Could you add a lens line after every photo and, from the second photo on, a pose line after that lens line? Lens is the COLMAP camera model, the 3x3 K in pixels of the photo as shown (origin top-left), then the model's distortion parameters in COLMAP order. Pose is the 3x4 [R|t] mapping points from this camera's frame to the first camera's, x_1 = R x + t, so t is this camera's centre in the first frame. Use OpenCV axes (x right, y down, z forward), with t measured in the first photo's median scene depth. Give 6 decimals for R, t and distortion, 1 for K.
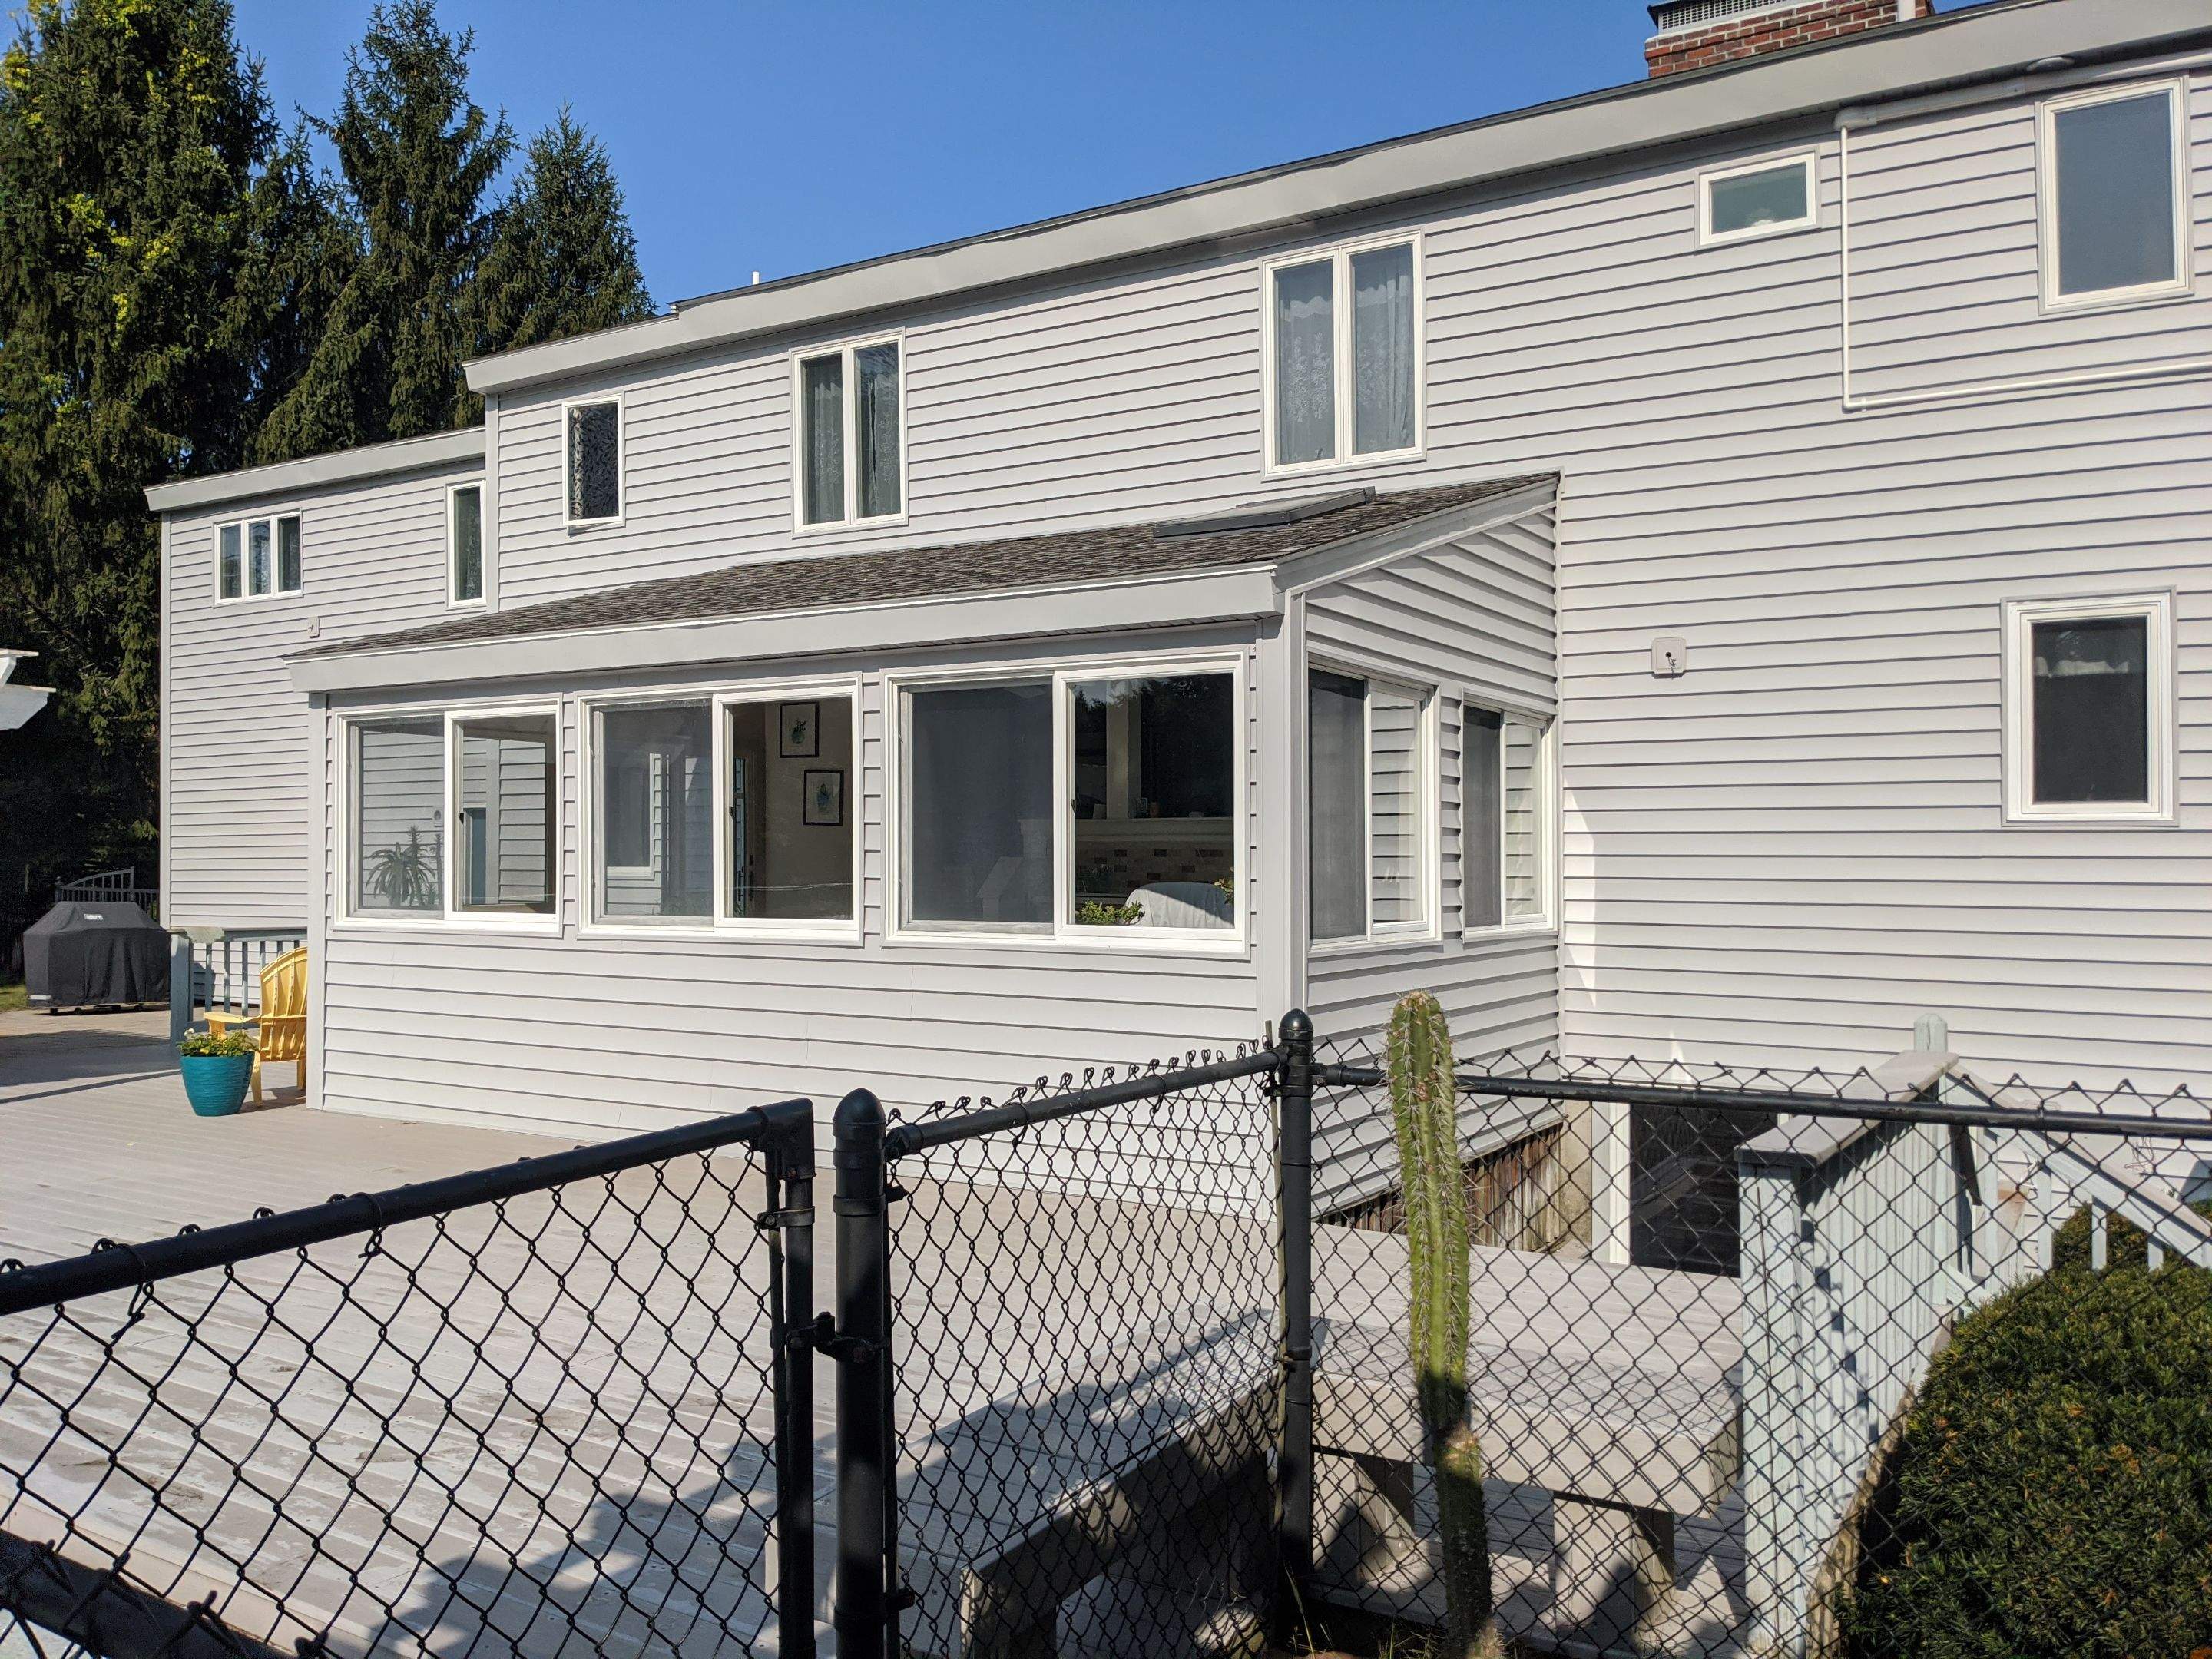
lens RADIAL K [[1726.5, 0, 1109.7], [0, 1726.5, 835.1], [0, 0, 1]] dist [0.044496, -0.077451]
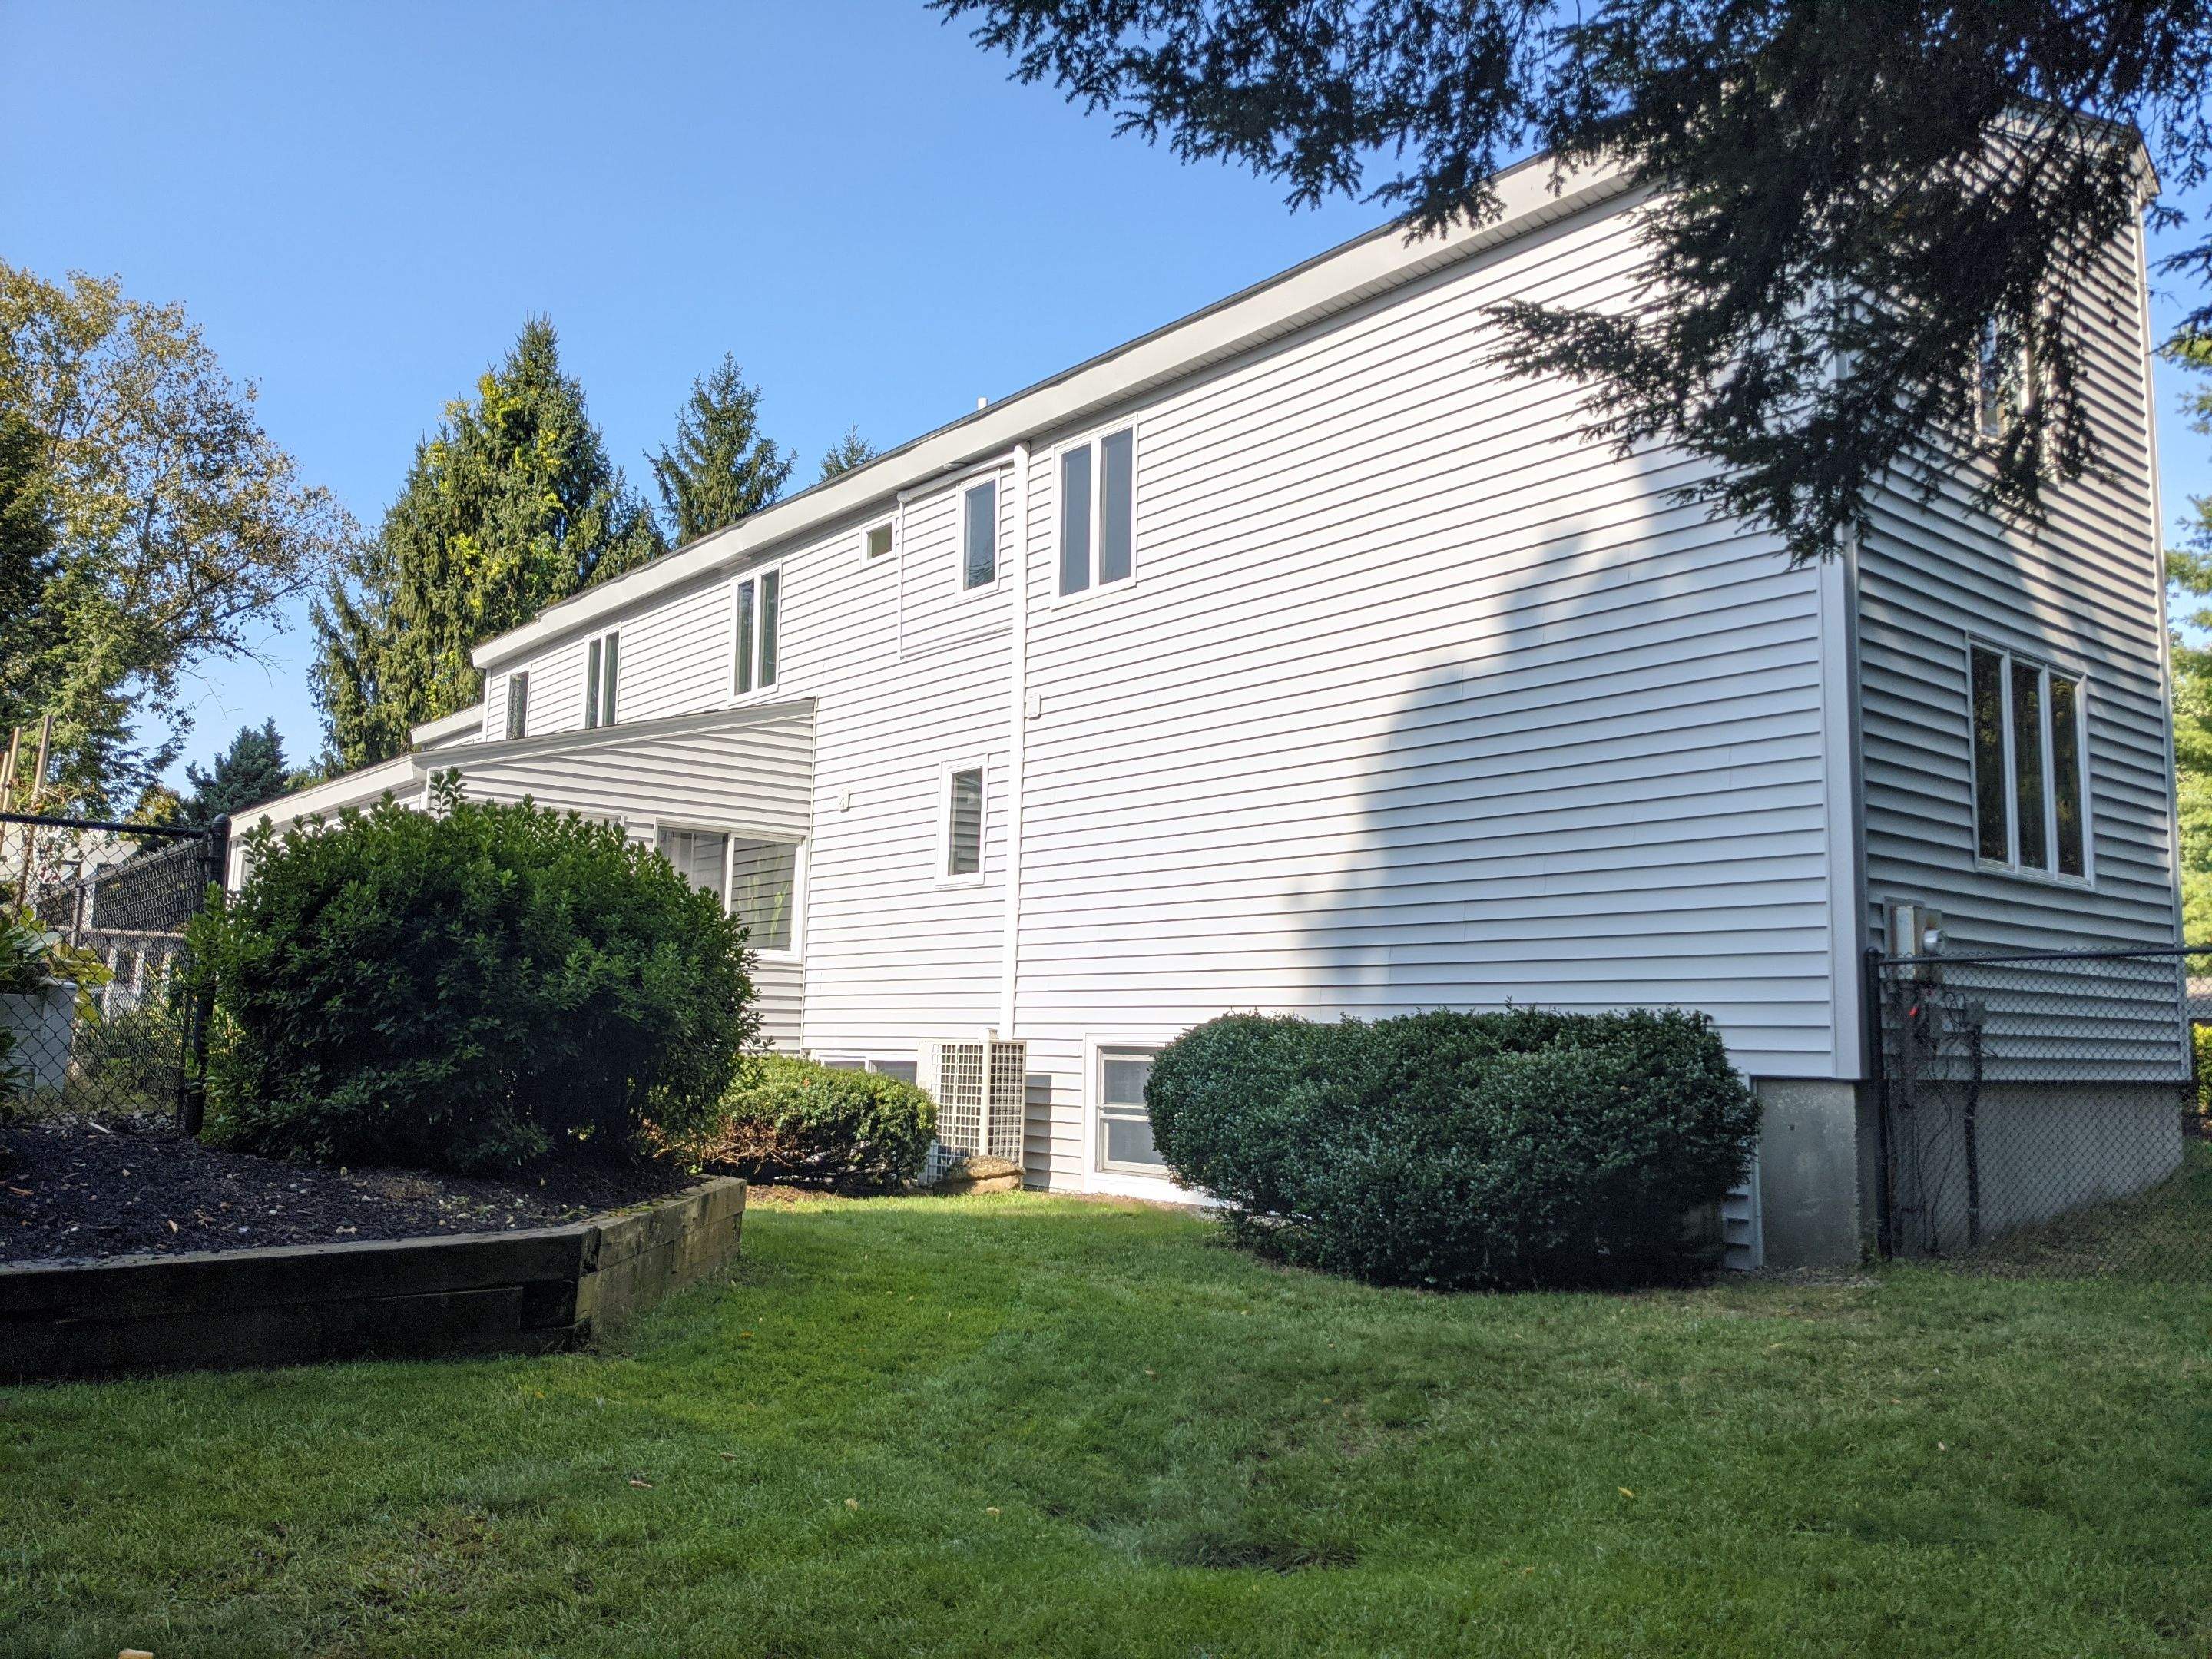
lens RADIAL K [[1726.5, 0, 1104.7], [0, 1726.5, 815.3], [0, 0, 1]] dist [0.044496, -0.077451]
pose [[0.945067, -0.020977, -0.326203, 0.603187], [-0.020356, 0.992225, -0.122783, 0.063527], [0.326242, 0.122678, 0.937292, -0.282045]]
